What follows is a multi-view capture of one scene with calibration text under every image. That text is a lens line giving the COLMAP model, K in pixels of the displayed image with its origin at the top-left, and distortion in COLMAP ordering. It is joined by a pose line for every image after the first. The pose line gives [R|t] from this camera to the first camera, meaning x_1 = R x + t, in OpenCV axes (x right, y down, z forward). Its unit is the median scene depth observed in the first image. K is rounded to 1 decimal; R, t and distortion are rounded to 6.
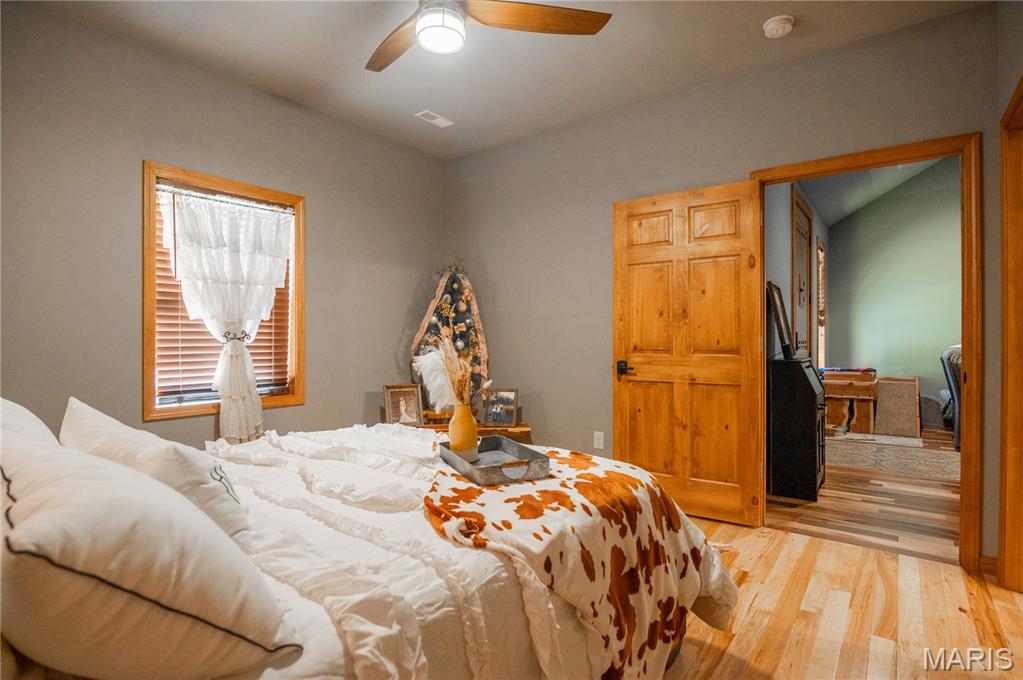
lens RADIAL K [[513.0, 0, 510.9], [0, 513.0, 341.8], [0, 0, 1]] dist [-0.024839, 0.000573]
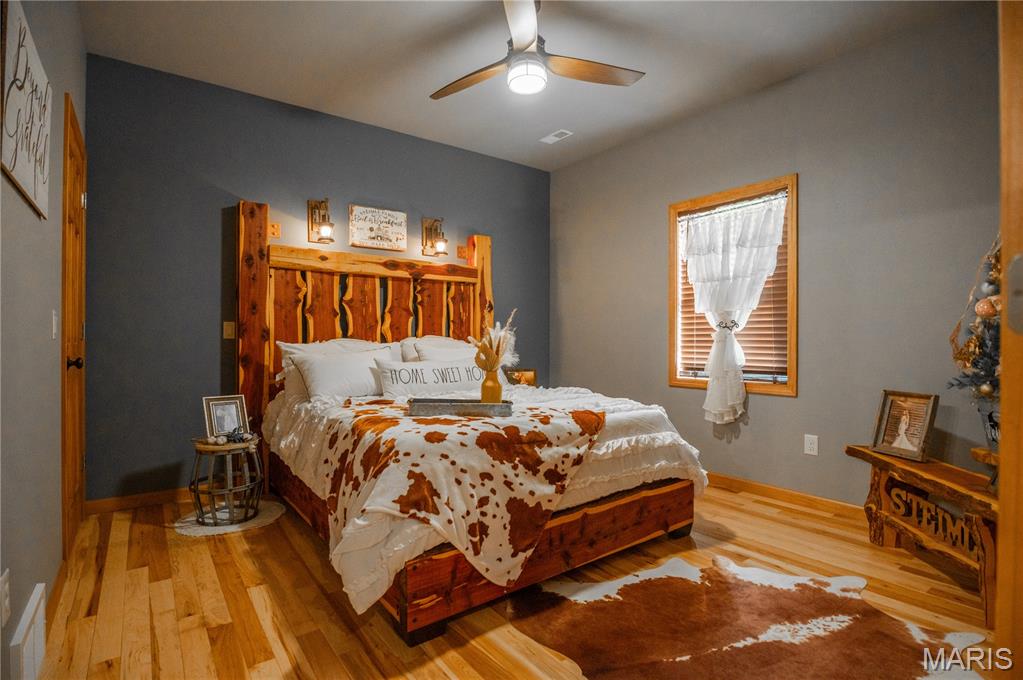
lens RADIAL K [[513.0, 0, 512.0], [0, 513.0, 338.8], [0, 0, 1]] dist [-0.024839, 0.000573]
pose [[-0.282405, 0.007963, -0.959262, 0.707725], [0.005306, 0.999963, 0.006739, 0.008945], [0.959281, -0.003187, -0.282437, 0.864028]]
